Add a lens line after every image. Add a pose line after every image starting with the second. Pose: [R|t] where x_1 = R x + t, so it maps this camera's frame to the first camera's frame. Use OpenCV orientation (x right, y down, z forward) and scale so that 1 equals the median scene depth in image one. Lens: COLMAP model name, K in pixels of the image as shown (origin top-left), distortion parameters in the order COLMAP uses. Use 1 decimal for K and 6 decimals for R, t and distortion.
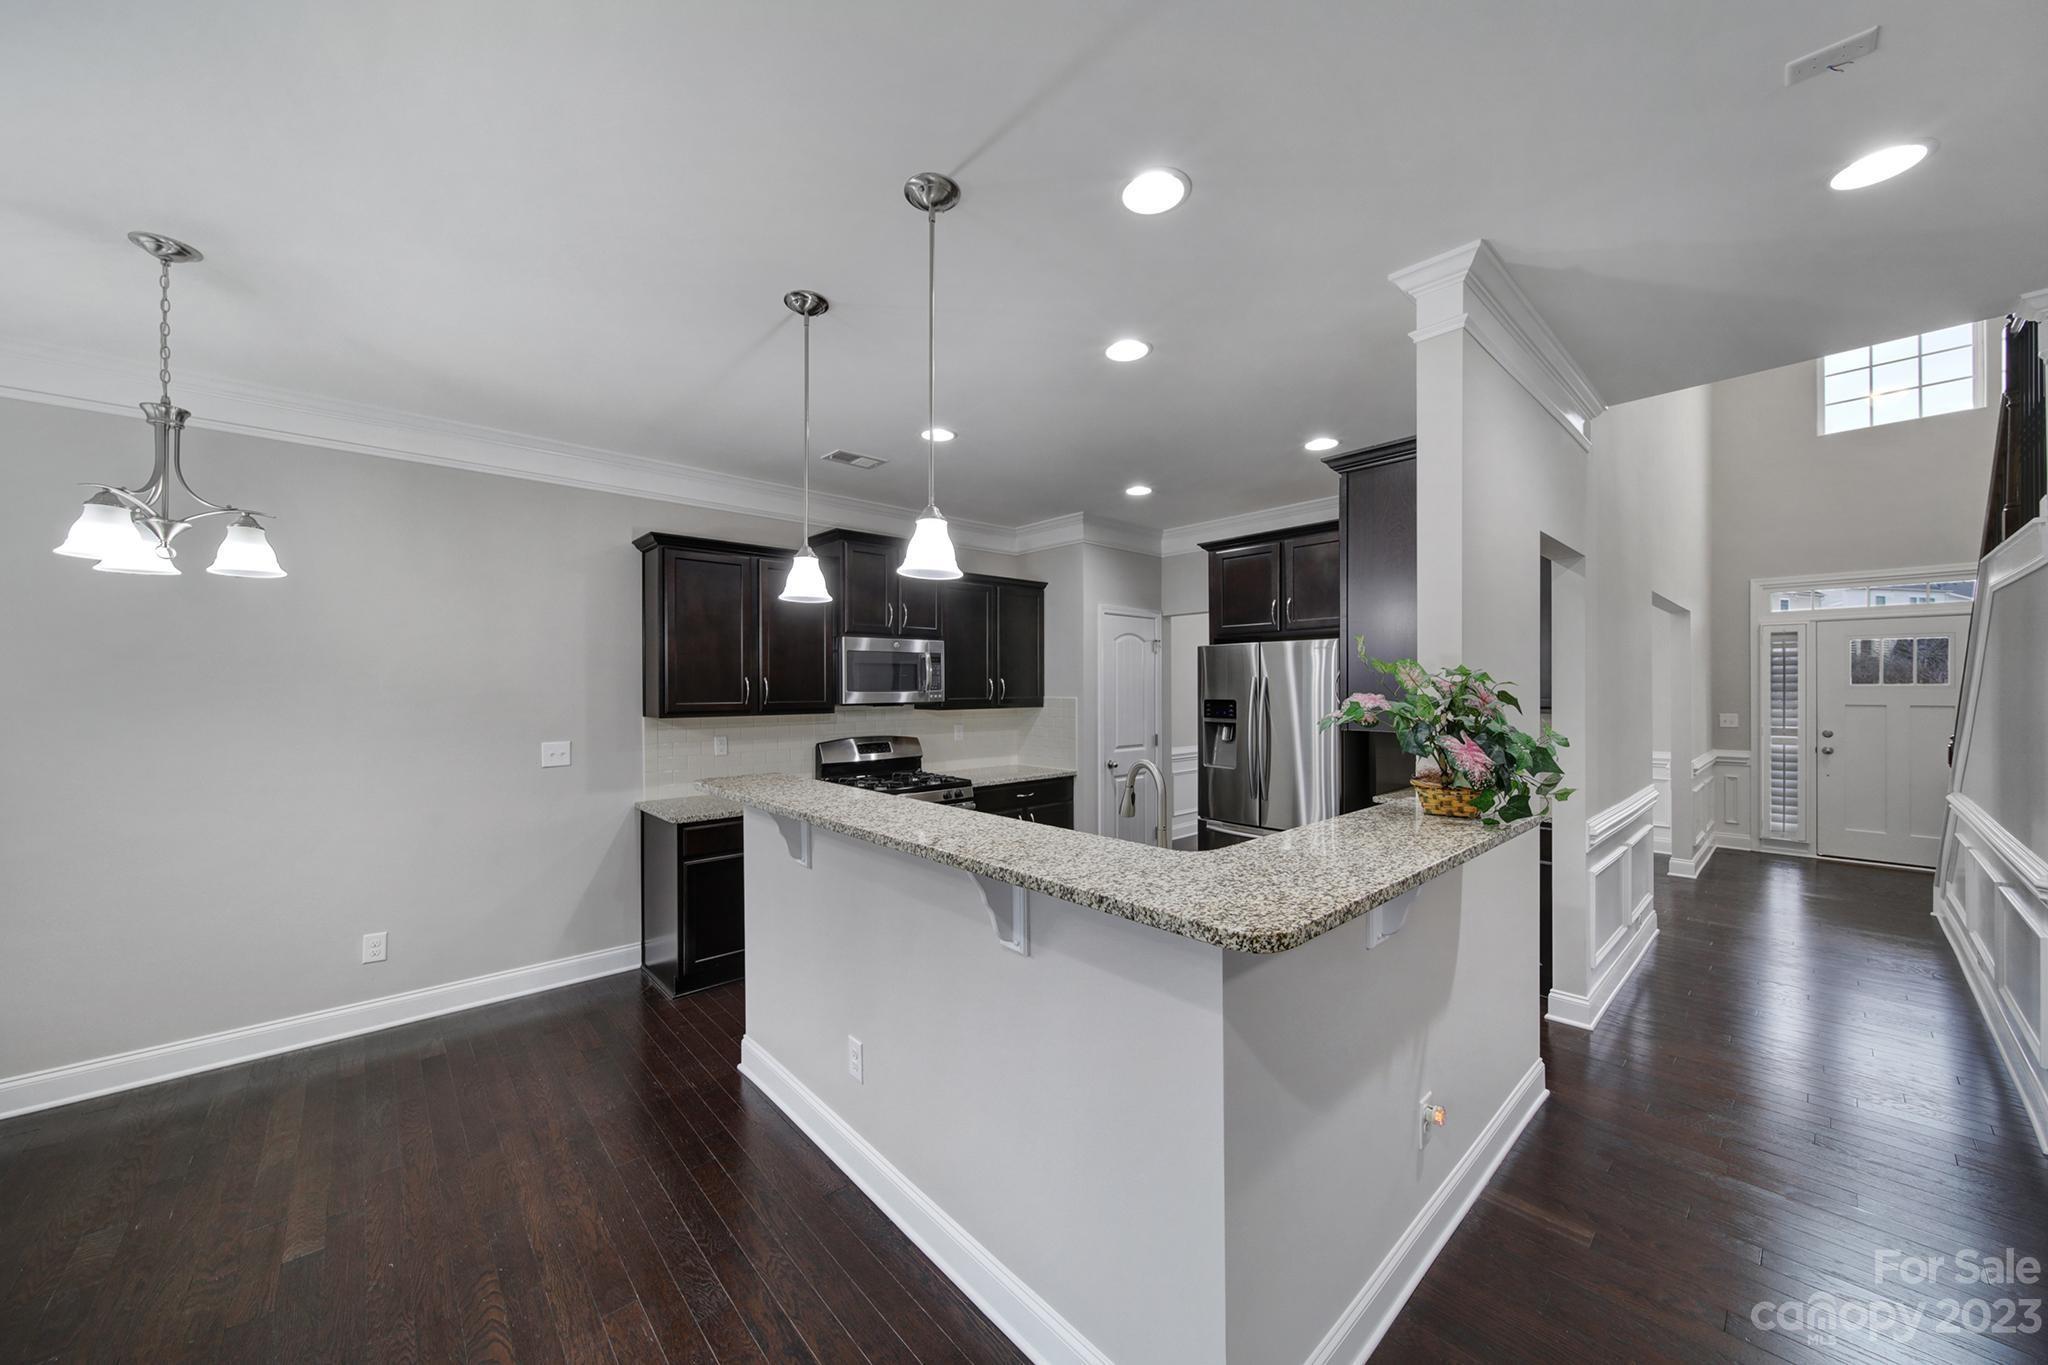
lens RADIAL K [[721.8, 0, 1027.3], [0, 721.8, 687.3], [0, 0, 1]] dist [0.000284, -0.000297]
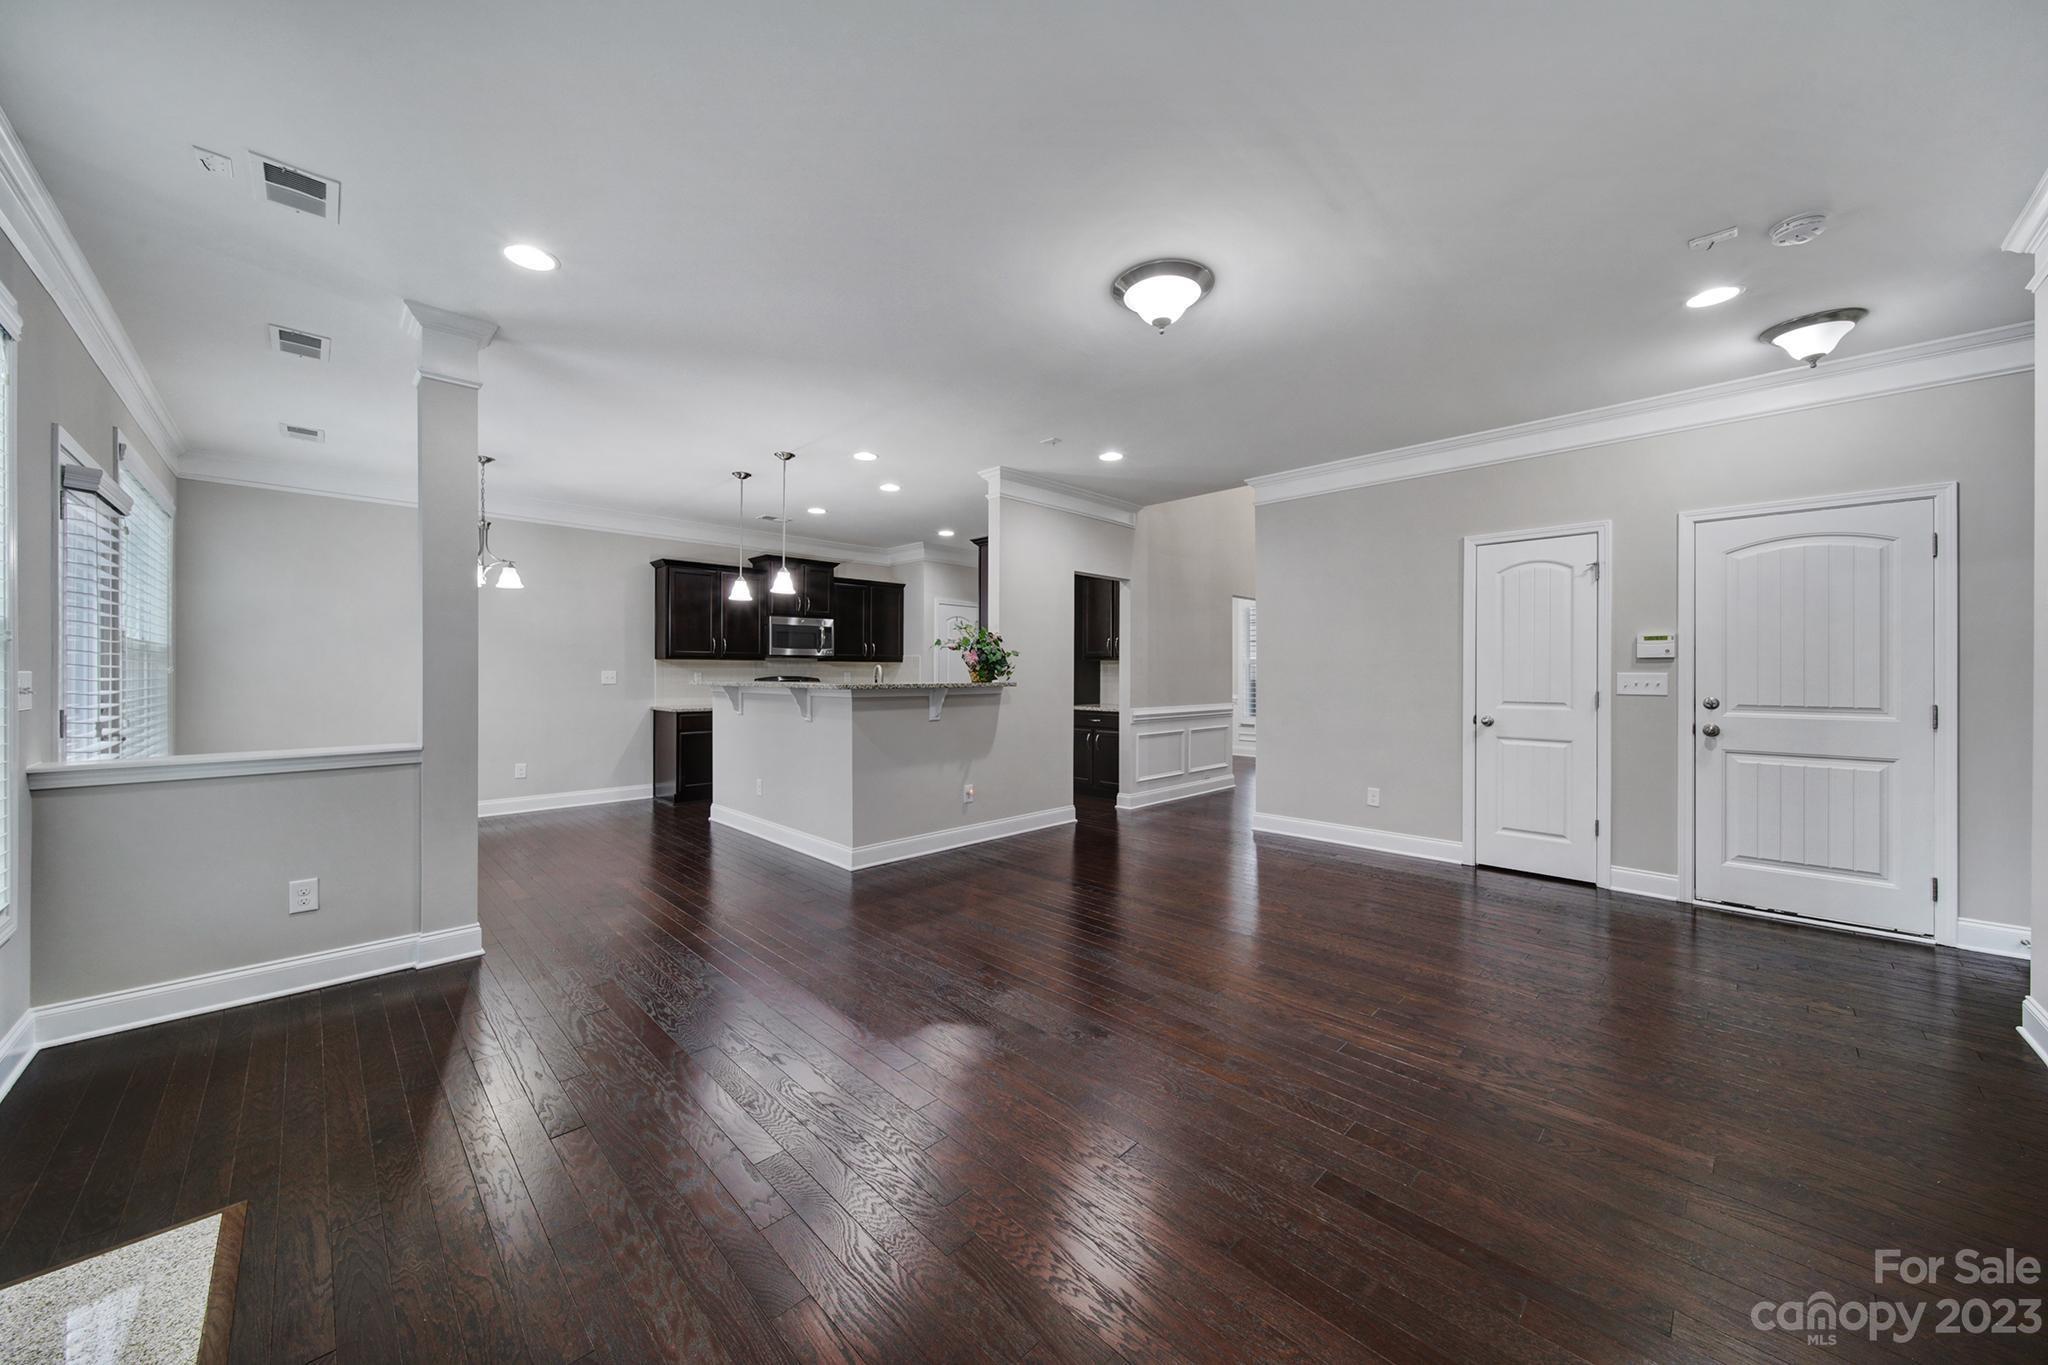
lens RADIAL K [[721.8, 0, 1019.7], [0, 721.8, 672.4], [0, 0, 1]] dist [0.000284, -0.000297]
pose [[0.999279, 0.006885, 0.037334, 0.253301], [-0.006834, 0.999976, -0.001496, 0.057155], [-0.037343, 0.001240, 0.999302, -0.681324]]
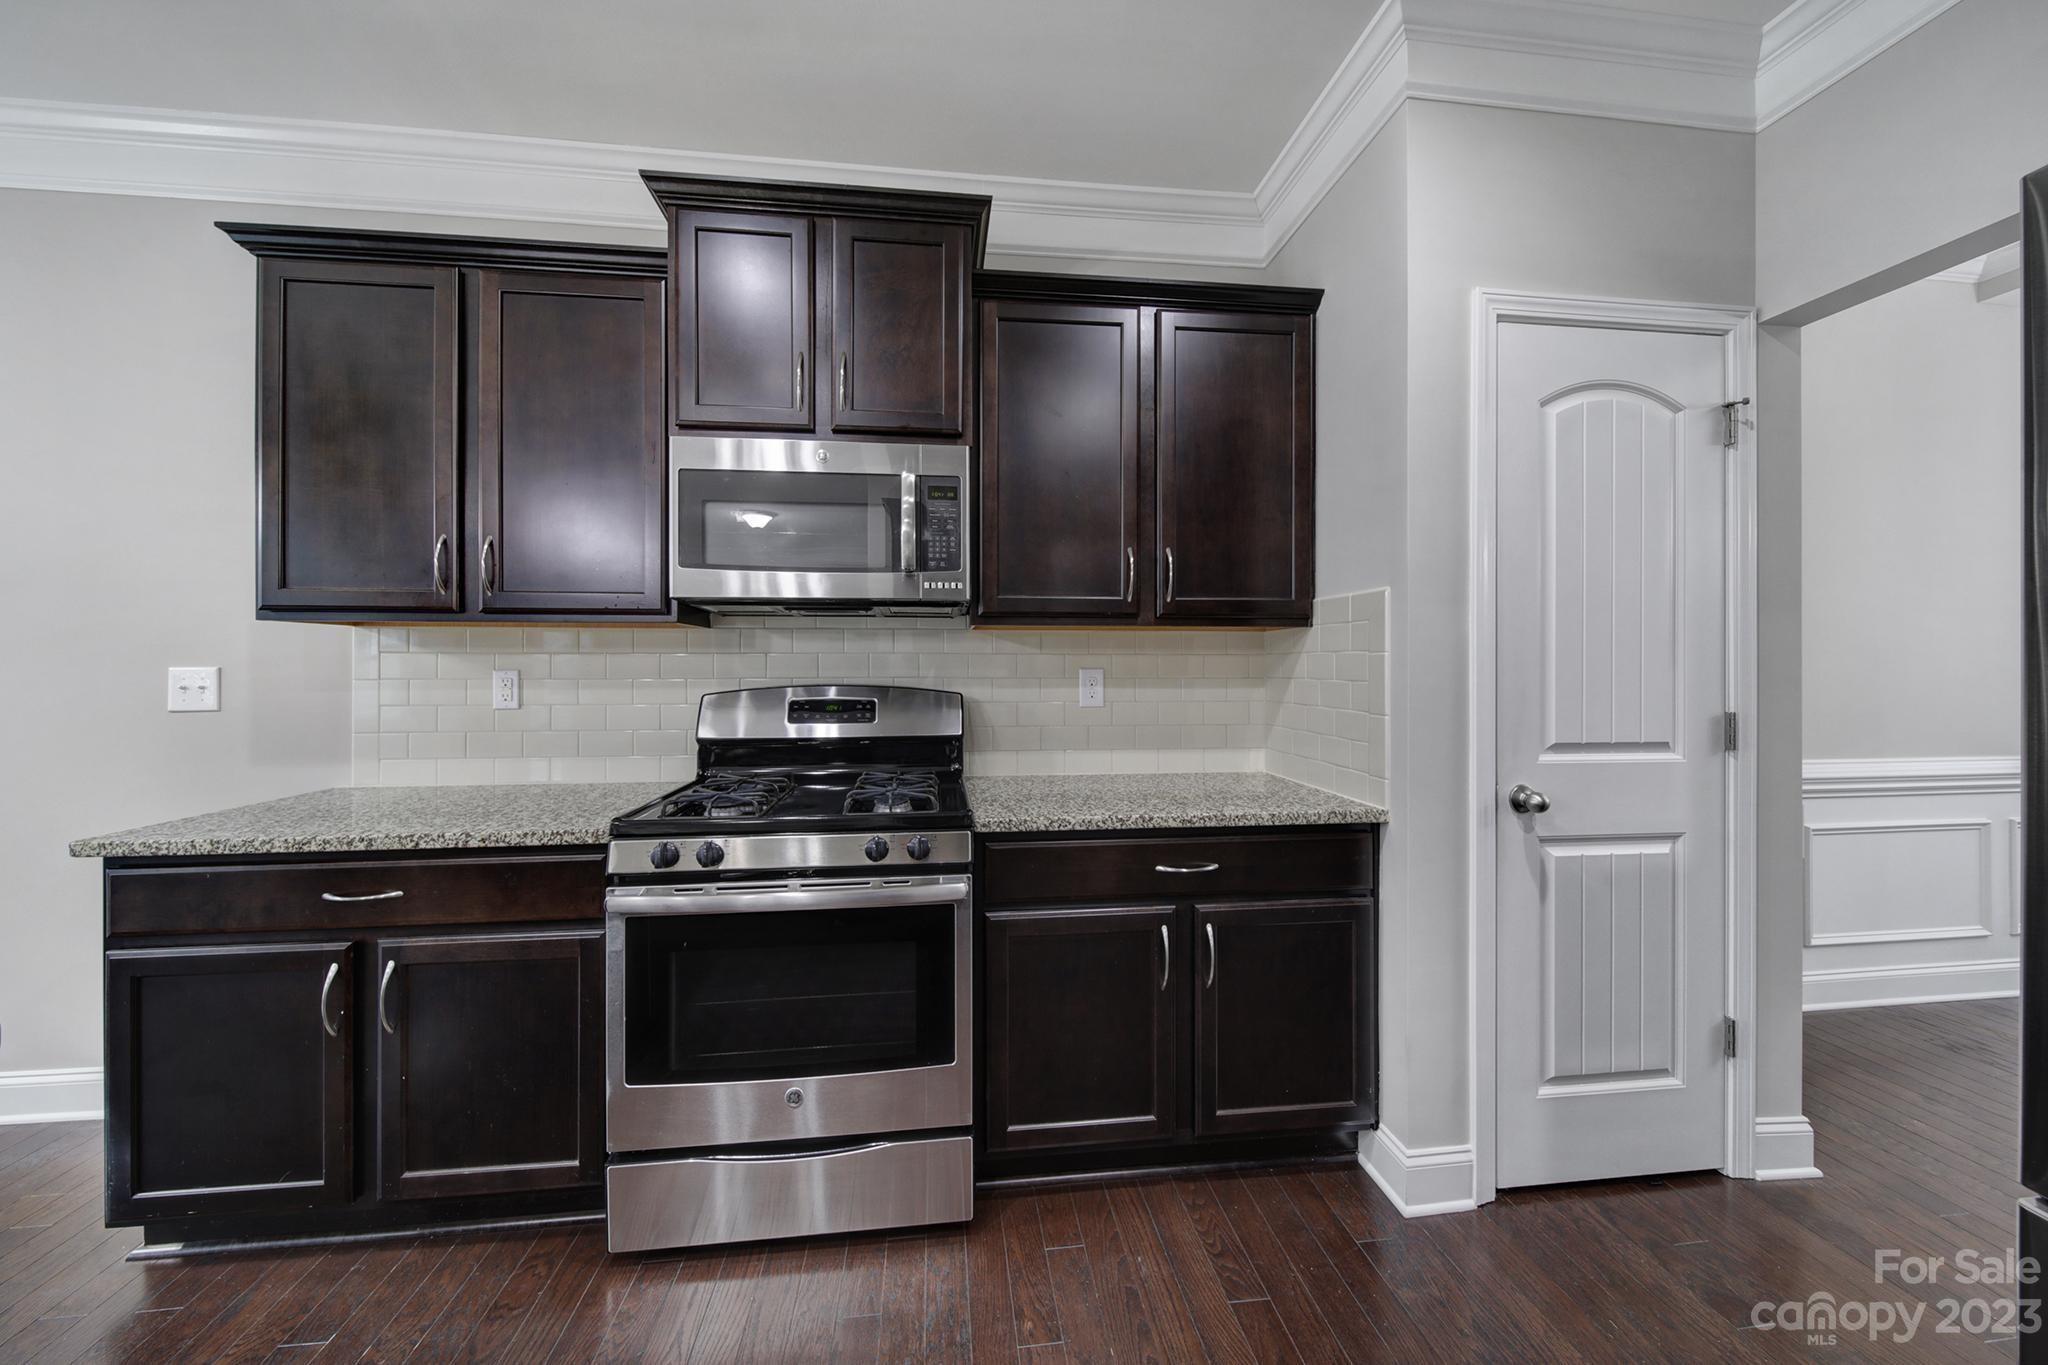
lens RADIAL K [[721.8, 0, 1014.9], [0, 721.8, 663.6], [0, 0, 1]] dist [0.000284, -0.000297]
pose [[0.810625, 0.001583, -0.585564, 0.135853], [-0.002550, 0.999996, -0.000827, 0.055028], [0.585561, 0.002163, 0.810626, 0.700739]]
